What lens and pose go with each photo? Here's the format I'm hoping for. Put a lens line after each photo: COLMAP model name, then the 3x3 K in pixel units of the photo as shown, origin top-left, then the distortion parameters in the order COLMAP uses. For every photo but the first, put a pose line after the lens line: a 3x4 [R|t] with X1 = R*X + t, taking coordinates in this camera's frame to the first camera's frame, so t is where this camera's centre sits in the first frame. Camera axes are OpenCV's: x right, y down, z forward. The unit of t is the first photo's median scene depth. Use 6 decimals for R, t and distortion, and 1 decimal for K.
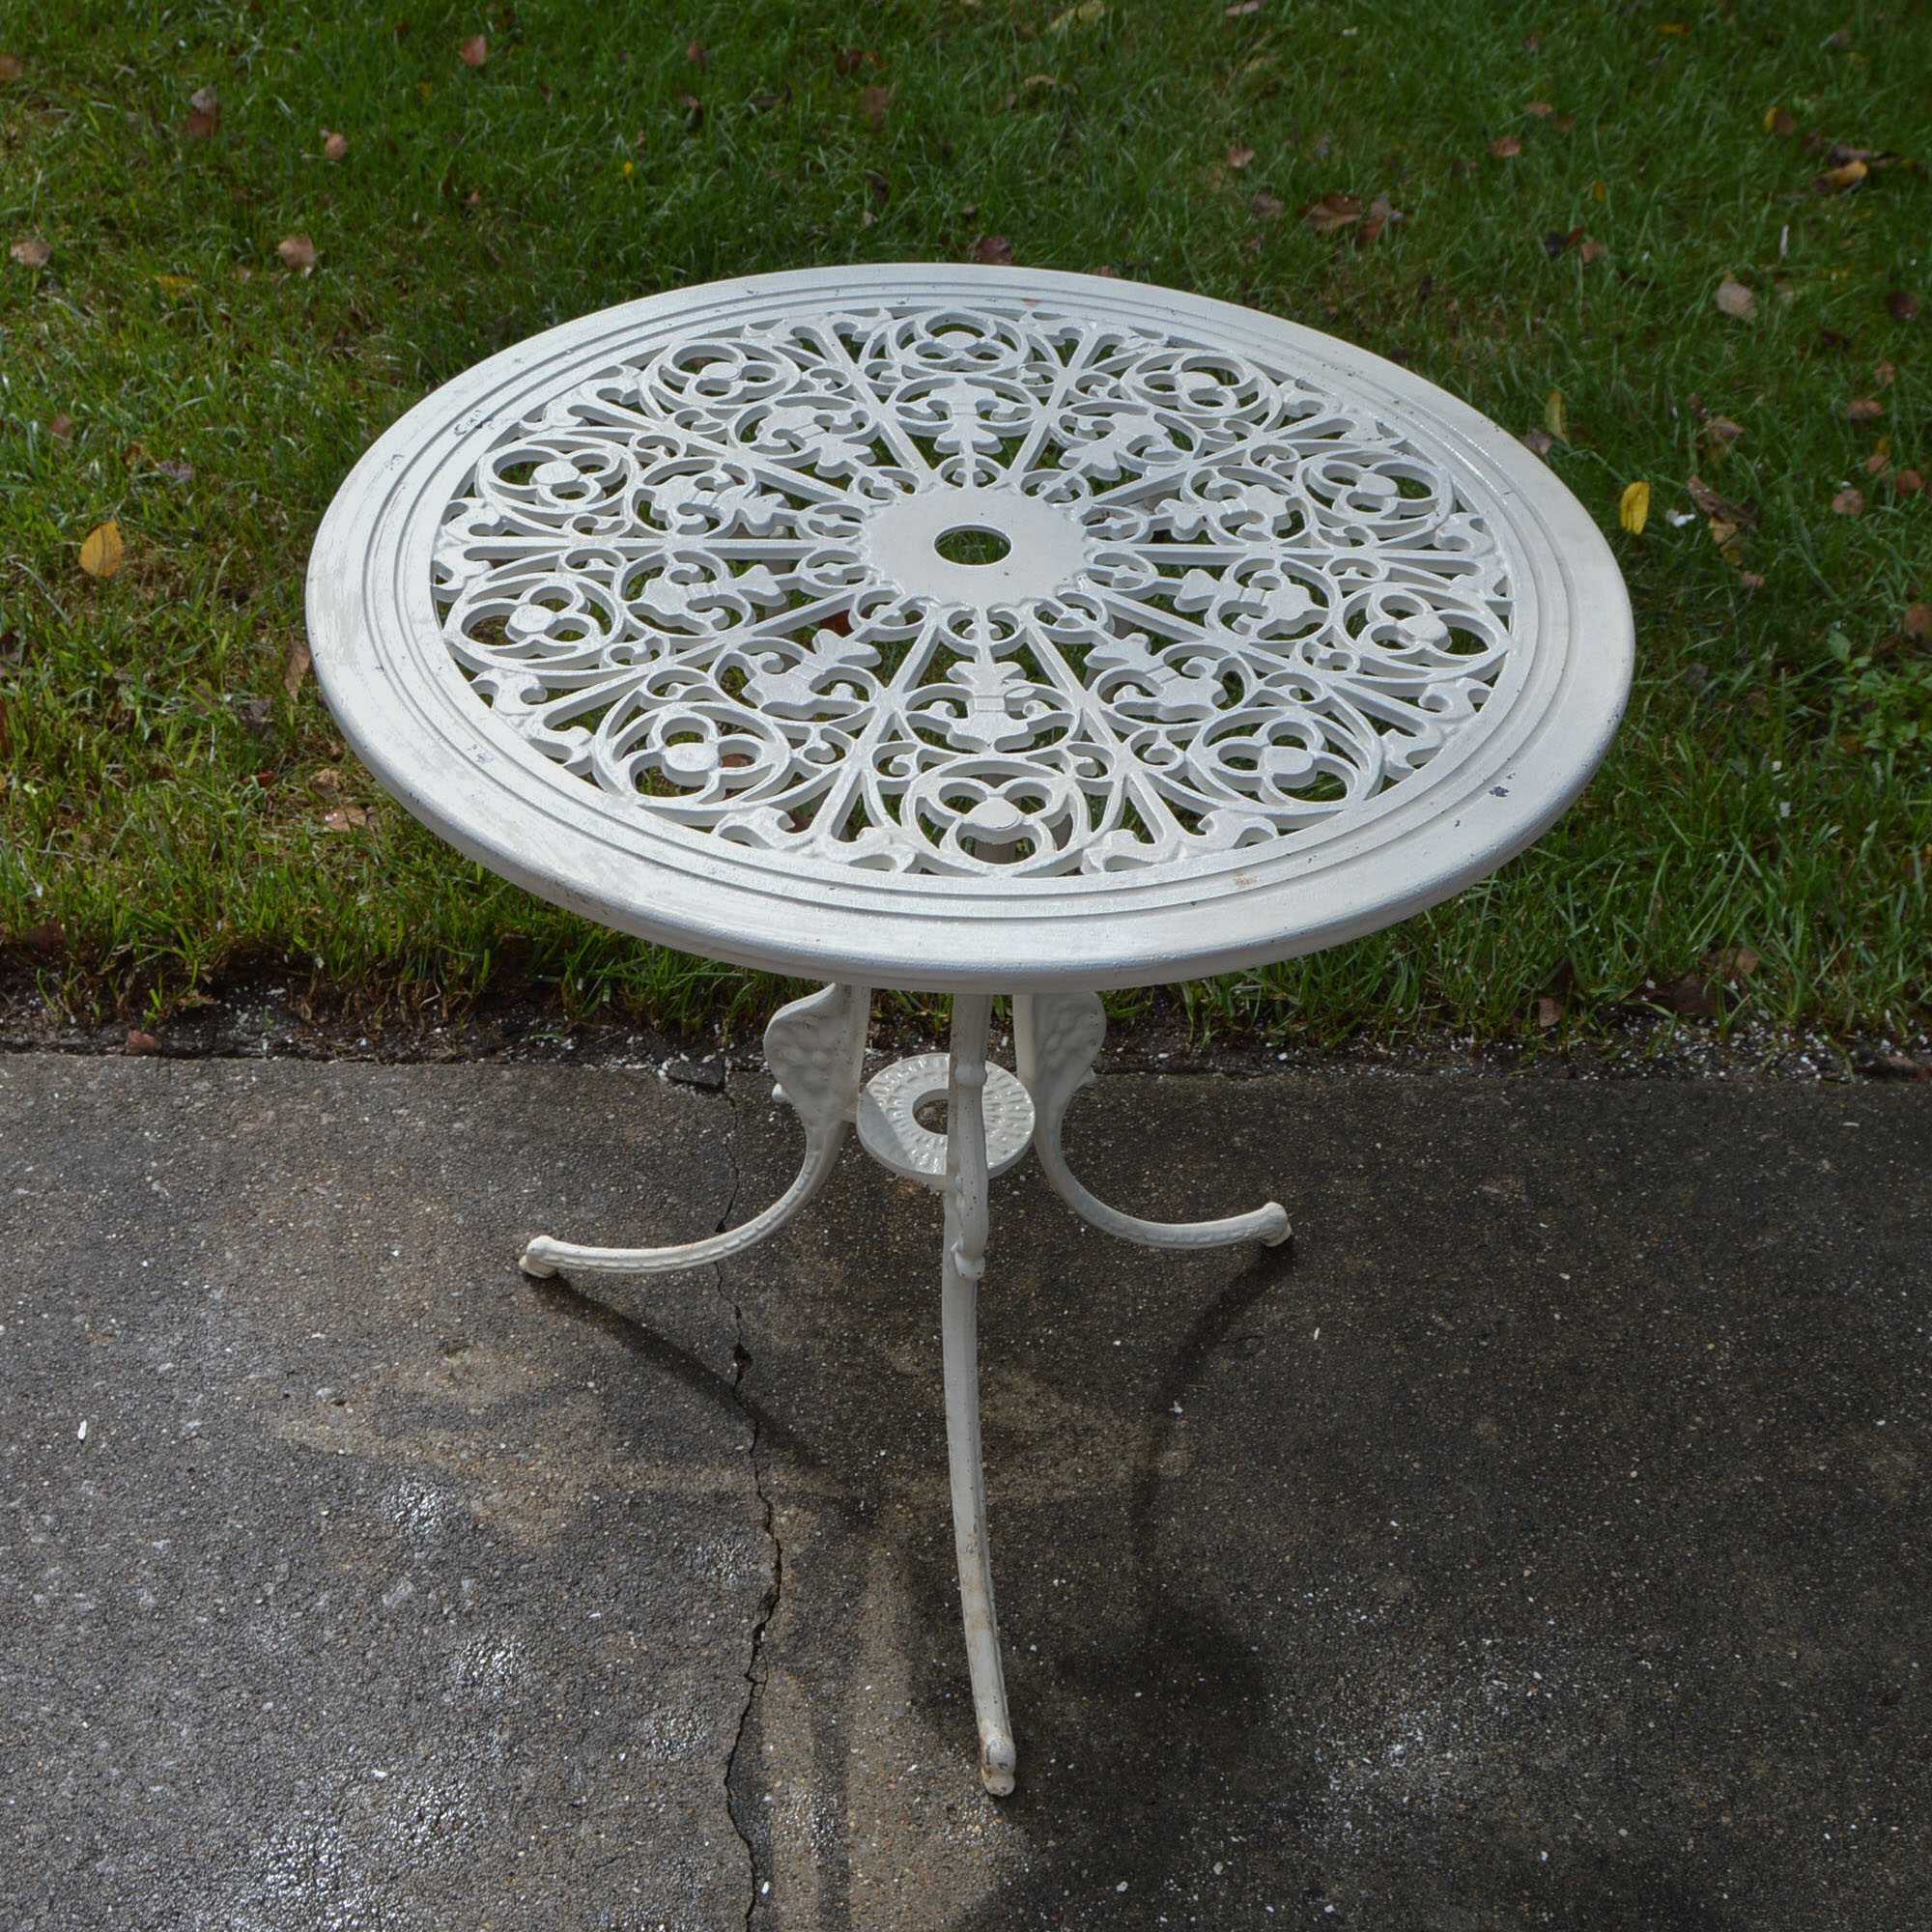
lens RADIAL K [[2690.9, 0, 935.1], [0, 2690.9, 909.2], [0, 0, 1]] dist [-0.084843, 0.039455]
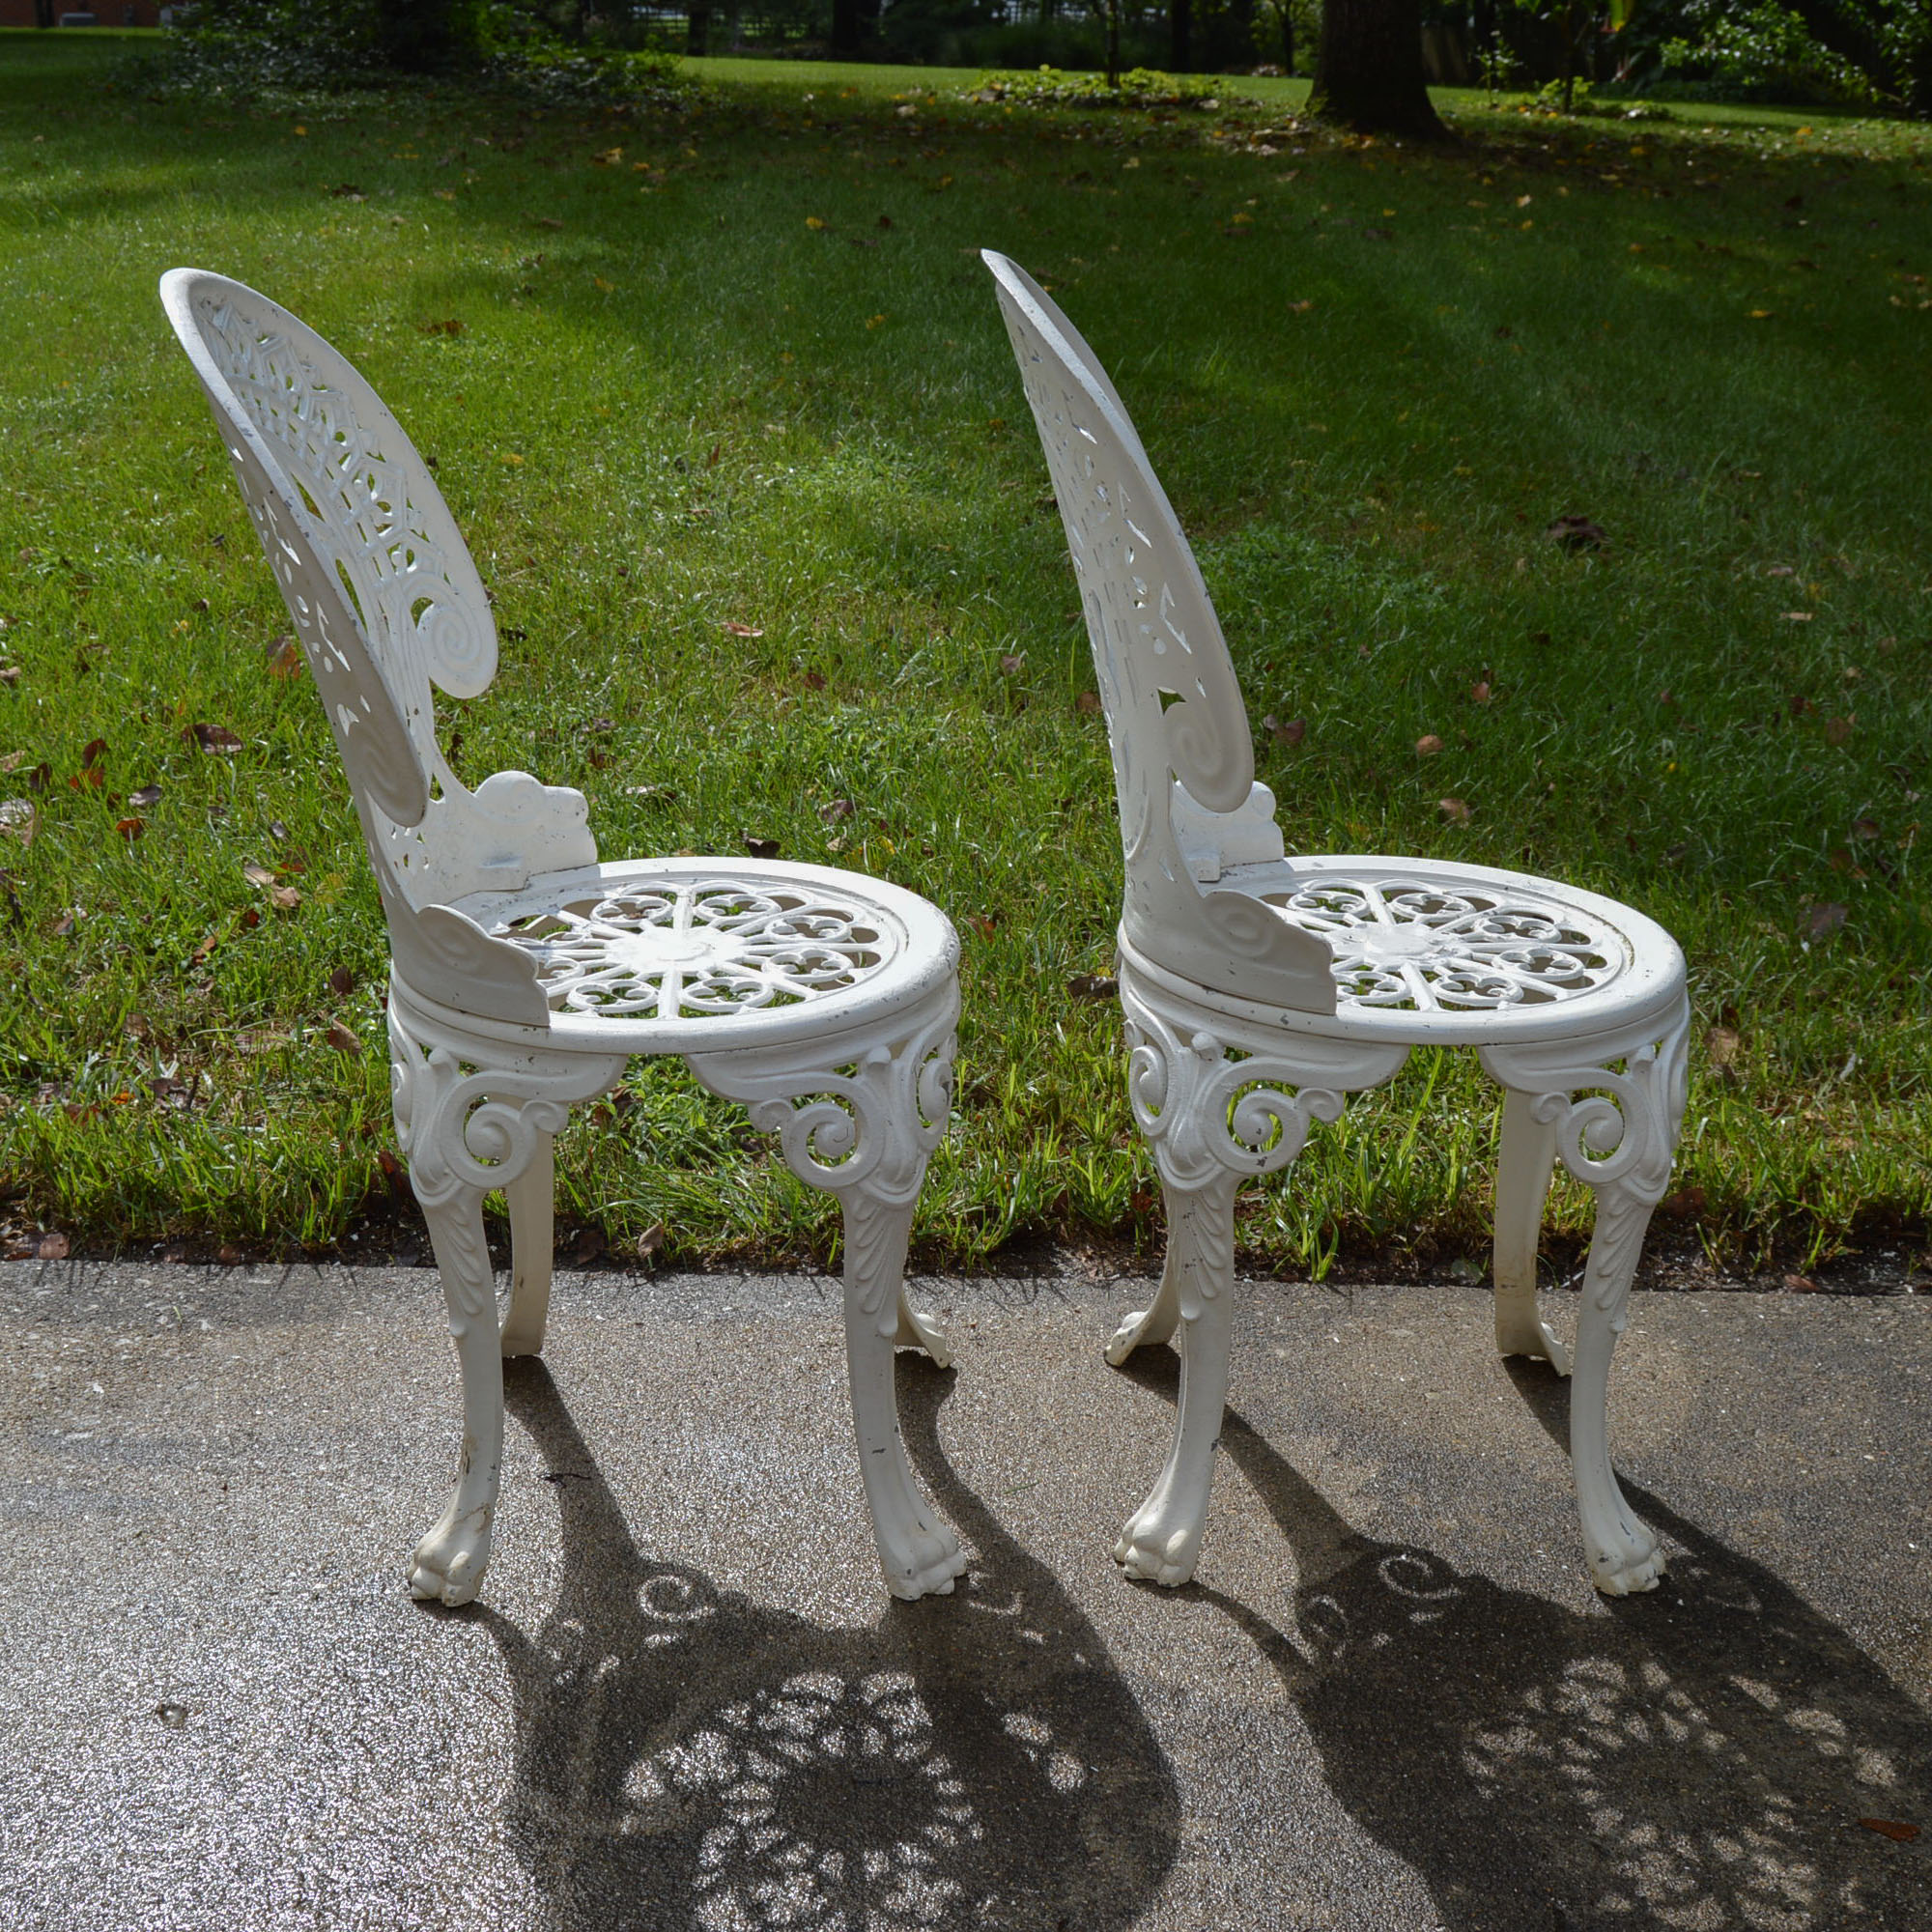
lens RADIAL K [[2687.2, 0, 881.7], [0, 2687.2, 971.0], [0, 0, 1]] dist [-0.086285, 0.044230]
pose [[0.997975, -0.017626, -0.061123, -0.804868], [-0.004094, 0.941060, -0.338214, 0.397777], [0.063482, 0.337779, 0.939082, -0.120853]]
